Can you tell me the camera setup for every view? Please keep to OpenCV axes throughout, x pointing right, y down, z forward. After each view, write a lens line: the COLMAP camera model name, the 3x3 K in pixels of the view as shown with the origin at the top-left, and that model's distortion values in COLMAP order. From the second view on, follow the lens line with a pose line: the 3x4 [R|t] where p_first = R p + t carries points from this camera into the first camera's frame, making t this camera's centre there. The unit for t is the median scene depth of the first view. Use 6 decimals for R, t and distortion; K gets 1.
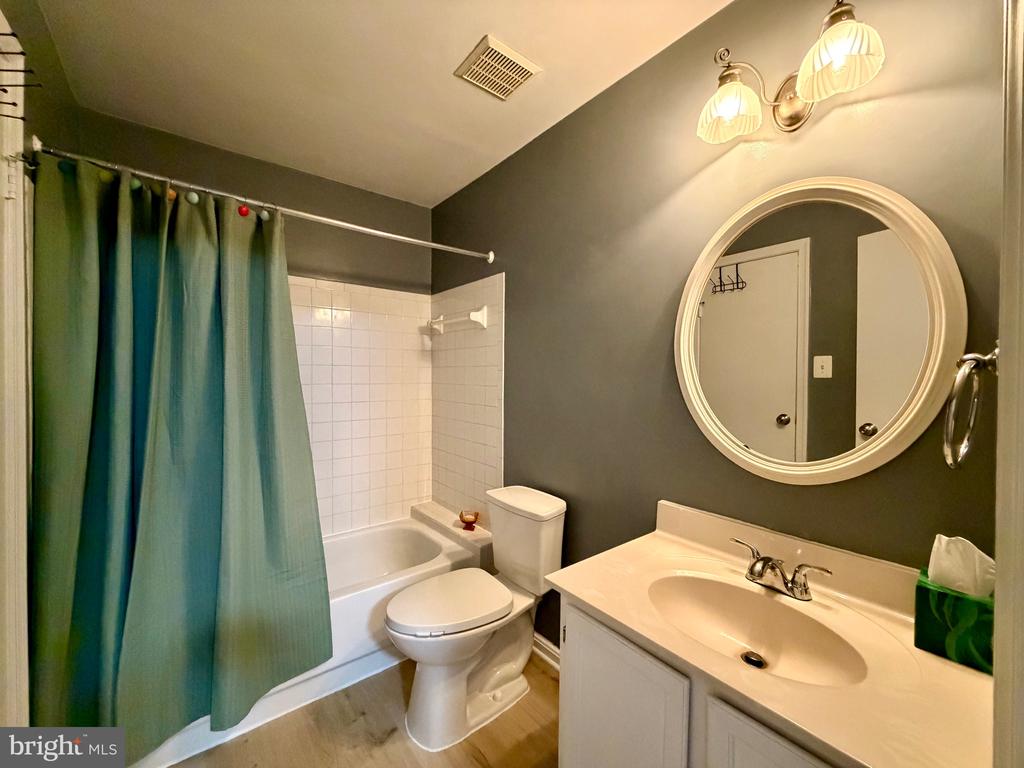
lens RADIAL K [[406.6, 0, 511.8], [0, 406.6, 382.0], [0, 0, 1]] dist [0.001222, 0.000214]
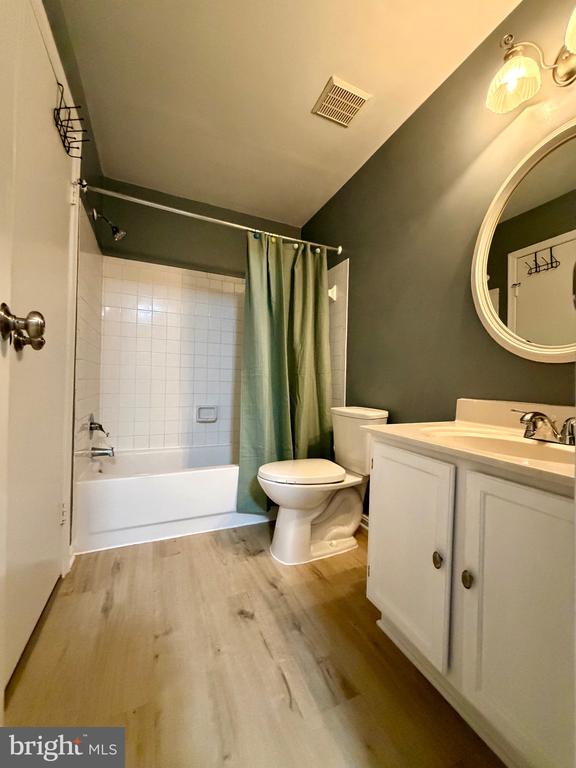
lens RADIAL K [[305.0, 0, 292.2], [0, 305.0, 381.4], [0, 0, 1]] dist [0.001222, 0.000214]
pose [[0.969731, 0.016897, -0.243590, 0.078678], [-0.022543, 0.999538, -0.020406, 0.251706], [0.243133, 0.025279, 0.969664, -0.073847]]
